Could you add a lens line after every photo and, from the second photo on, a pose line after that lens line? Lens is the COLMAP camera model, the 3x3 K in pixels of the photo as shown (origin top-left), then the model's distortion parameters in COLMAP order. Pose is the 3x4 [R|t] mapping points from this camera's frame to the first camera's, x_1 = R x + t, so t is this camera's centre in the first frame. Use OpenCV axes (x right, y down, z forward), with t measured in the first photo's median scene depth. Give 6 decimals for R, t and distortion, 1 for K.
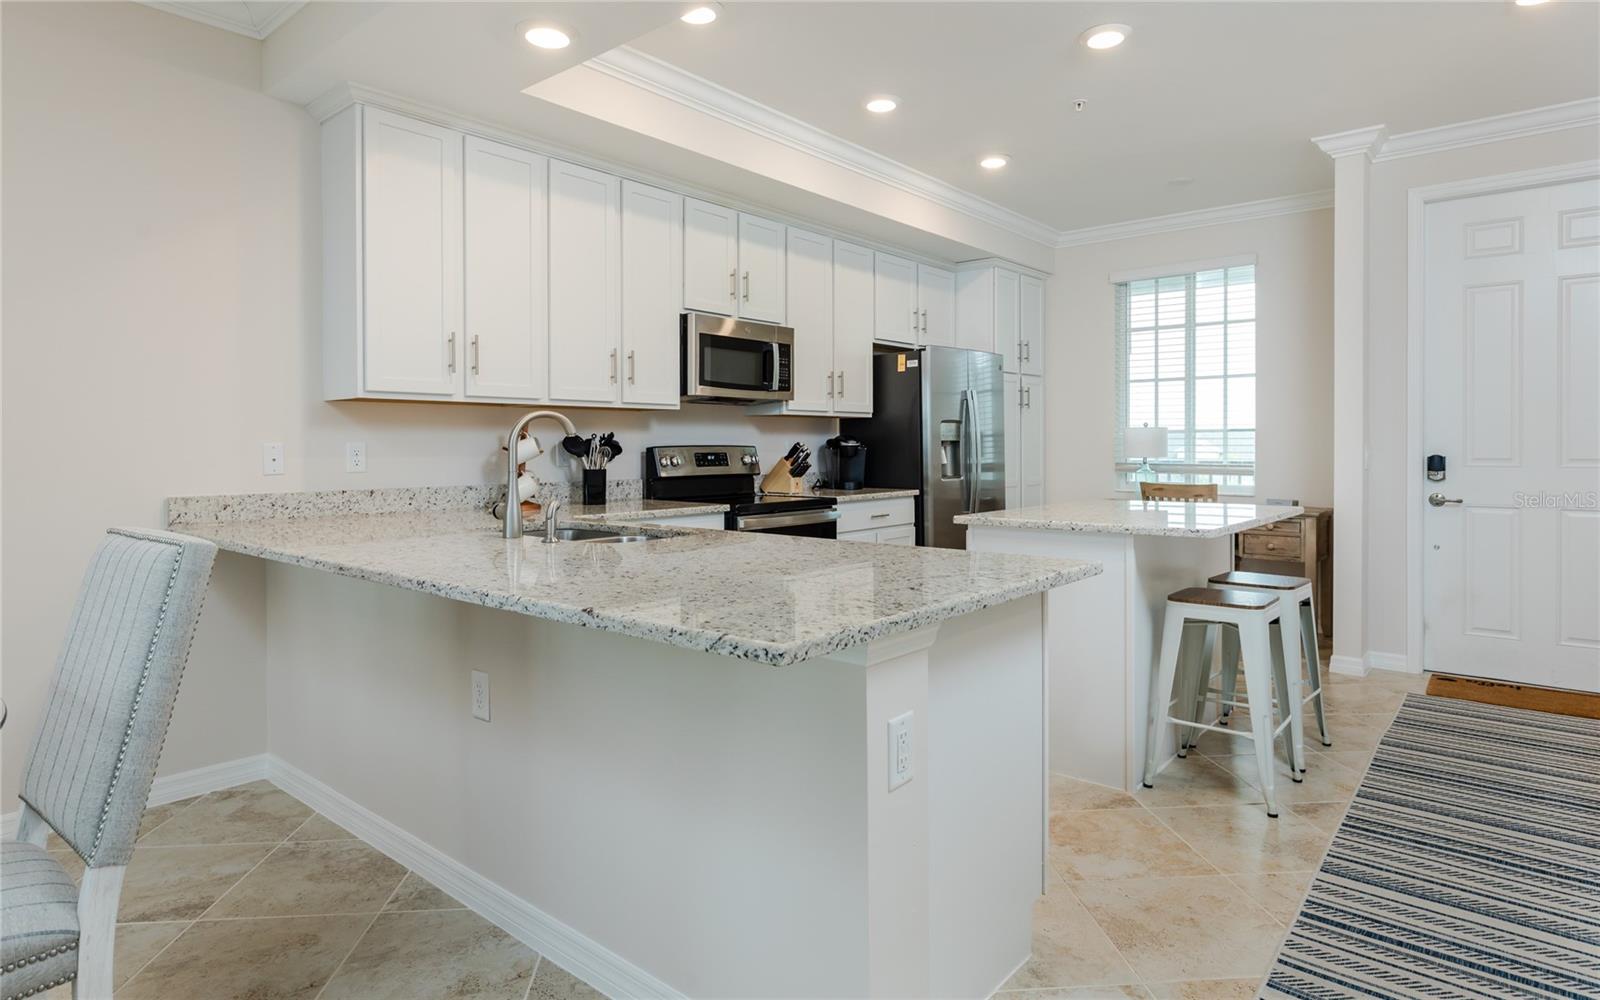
lens RADIAL K [[874.3, 0, 799.5], [0, 874.3, 450.1], [0, 0, 1]] dist [0.000730, 0.000319]
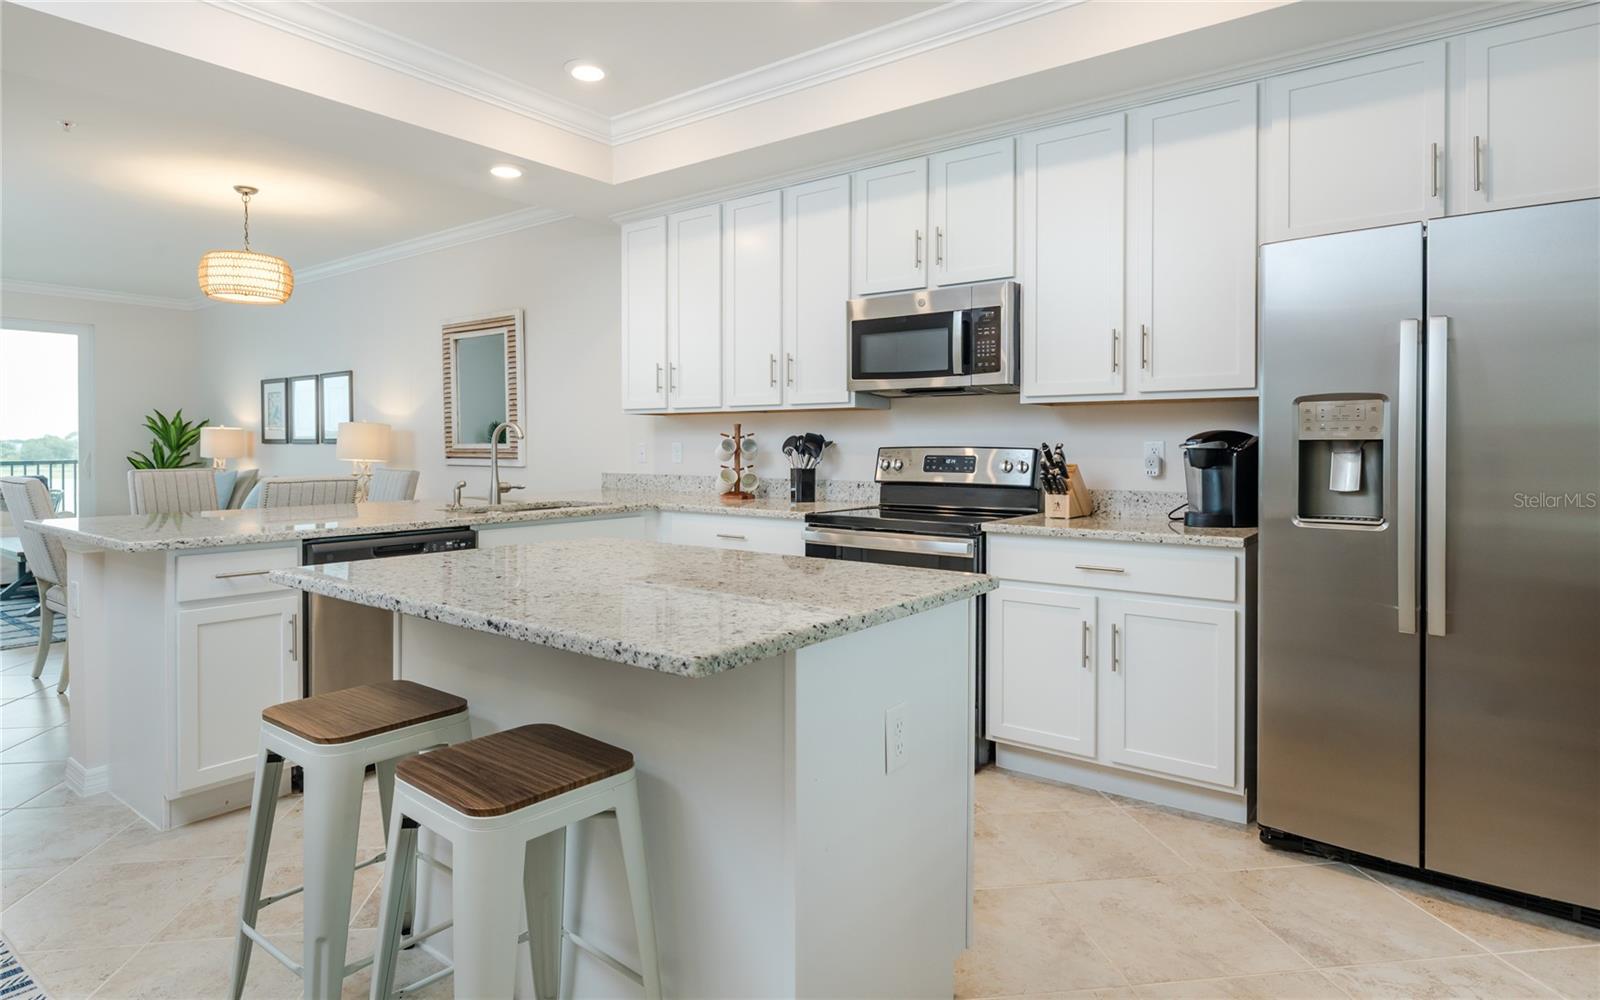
lens RADIAL K [[874.3, 0, 797.7], [0, 874.3, 449.6], [0, 0, 1]] dist [0.000730, 0.000319]
pose [[0.053458, 0.010549, -0.998514, 0.640337], [-0.006358, 0.999928, 0.010223, -0.009034], [0.998550, 0.005802, 0.053521, 0.738979]]
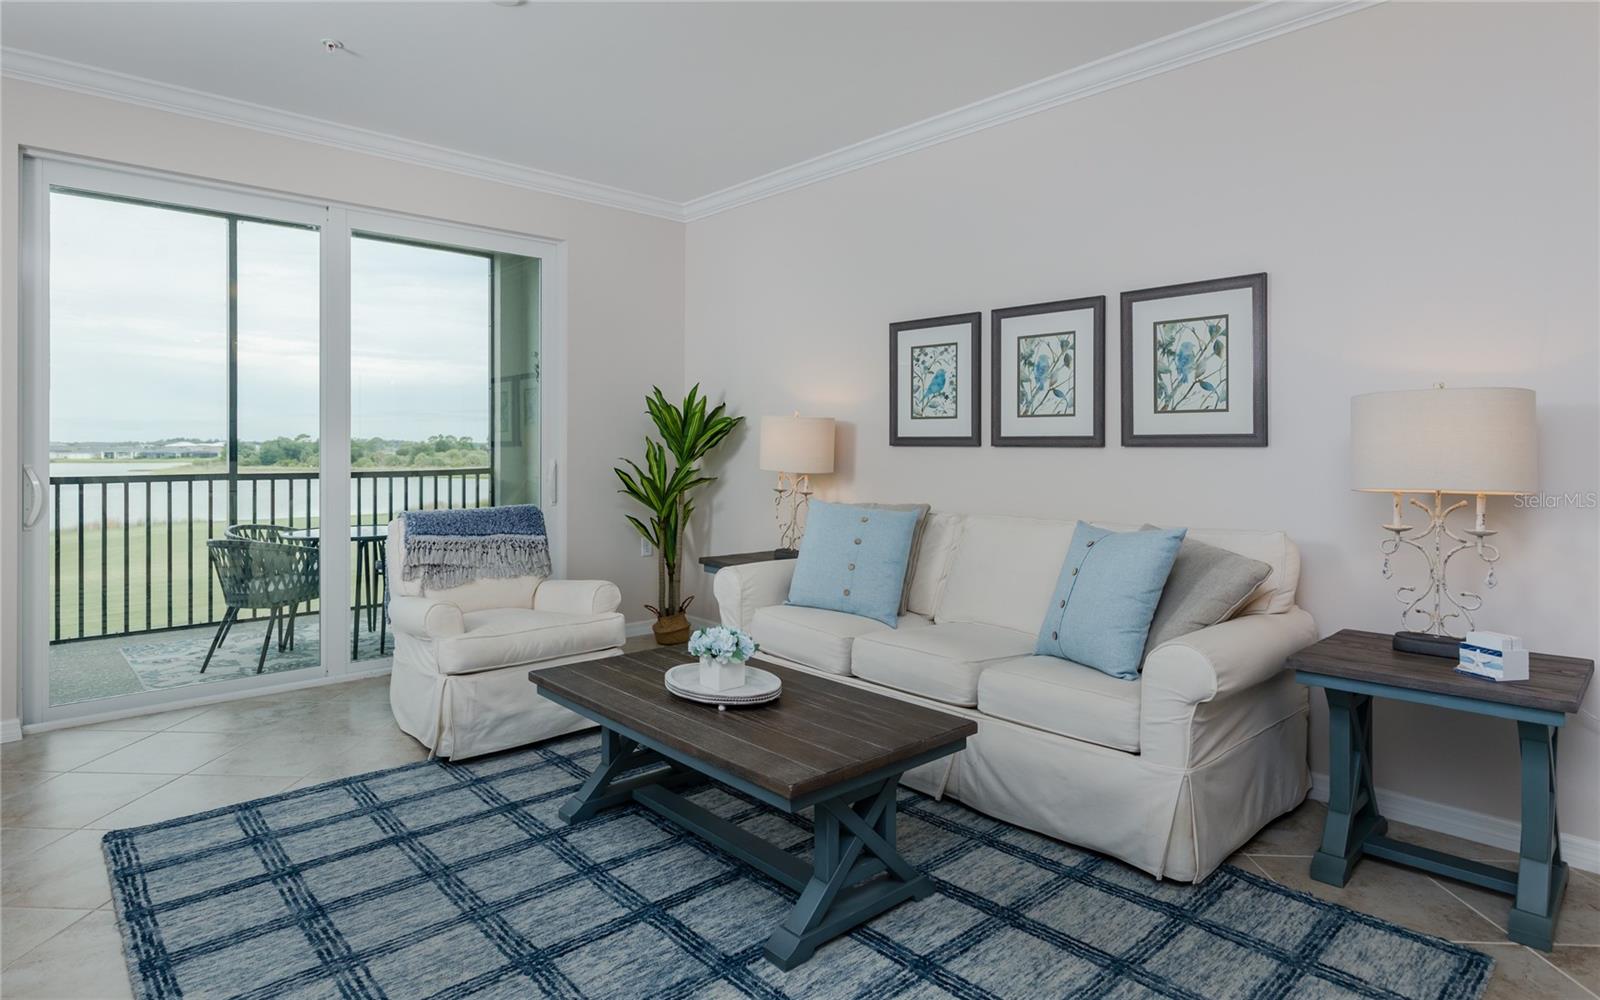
lens RADIAL K [[874.3, 0, 776.4], [0, 874.3, 447.3], [0, 0, 1]] dist [0.000730, 0.000319]
pose [[-0.130027, 0.004068, -0.991502, -0.175724], [-0.009013, 0.999945, 0.005285, 0.000729], [0.991469, 0.009623, -0.129984, -0.154656]]
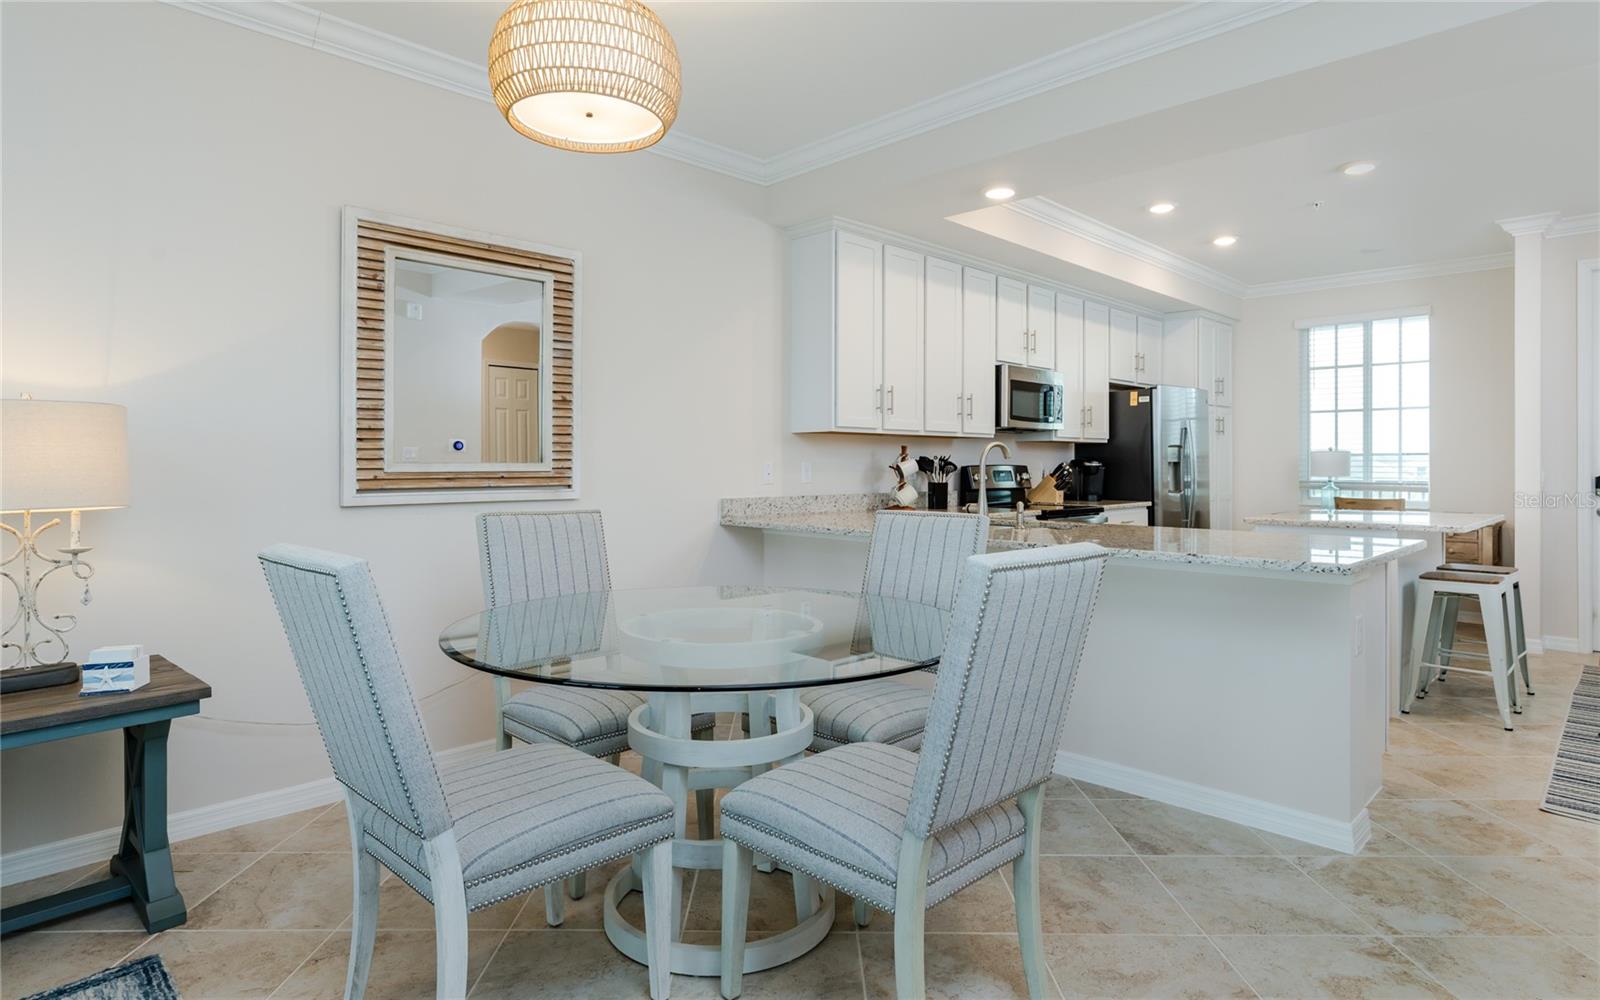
lens RADIAL K [[874.3, 0, 804.7], [0, 874.3, 457.8], [0, 0, 1]] dist [0.000730, 0.000319]
pose [[0.997726, 0.004545, -0.067241, -0.277796], [-0.005332, 0.999919, -0.011528, 0.000421], [0.067183, 0.011861, 0.997670, -0.273299]]
